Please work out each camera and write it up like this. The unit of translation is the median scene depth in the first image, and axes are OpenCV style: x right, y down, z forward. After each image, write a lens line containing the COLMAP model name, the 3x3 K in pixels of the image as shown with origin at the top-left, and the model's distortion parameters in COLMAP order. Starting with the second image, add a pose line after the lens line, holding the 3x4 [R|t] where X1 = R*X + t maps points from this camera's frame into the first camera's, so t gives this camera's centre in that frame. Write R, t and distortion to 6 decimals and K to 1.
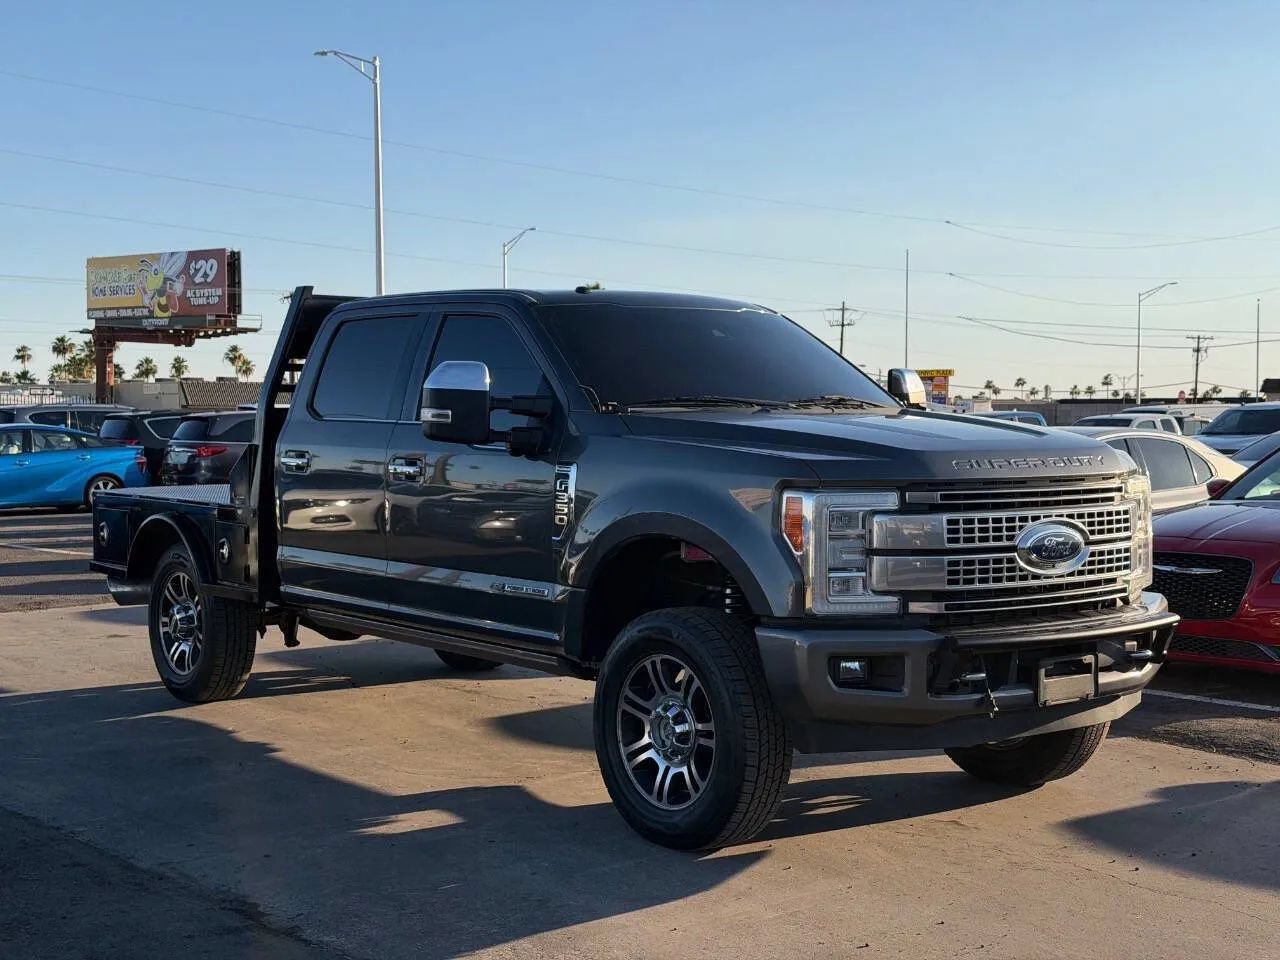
lens RADIAL K [[1870.5, 0, 645.3], [0, 1870.5, 493.9], [0, 0, 1]] dist [0.132347, 0.000000]
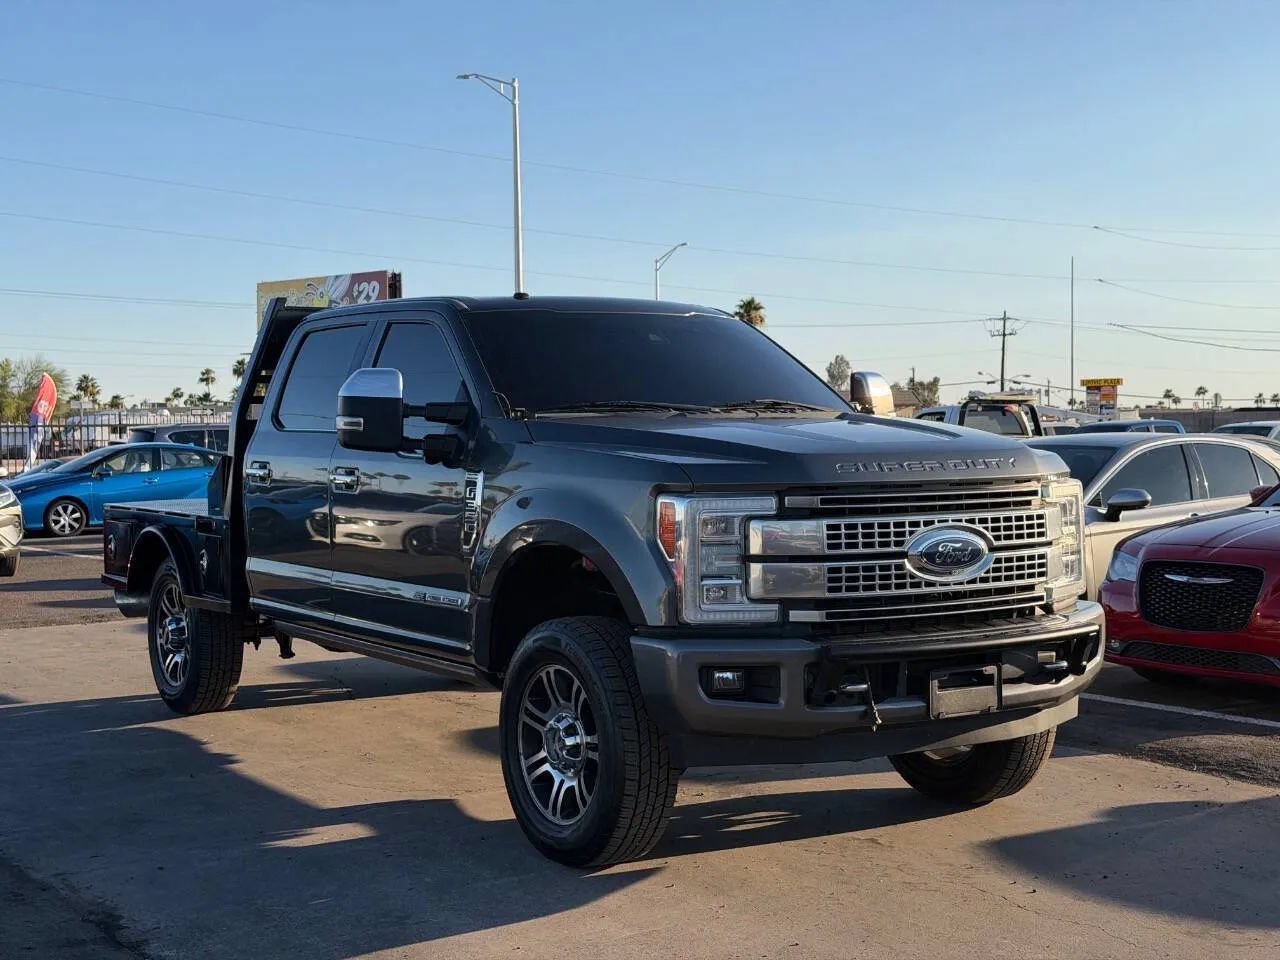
lens RADIAL K [[1870.5, 0, 636.8], [0, 1870.5, 474.4], [0, 0, 1]] dist [0.132347, 0.000000]
pose [[0.995180, -0.007942, -0.097747, 0.128833], [0.006141, 0.999806, -0.018714, 0.004332], [0.097876, 0.018023, 0.995035, 0.025875]]
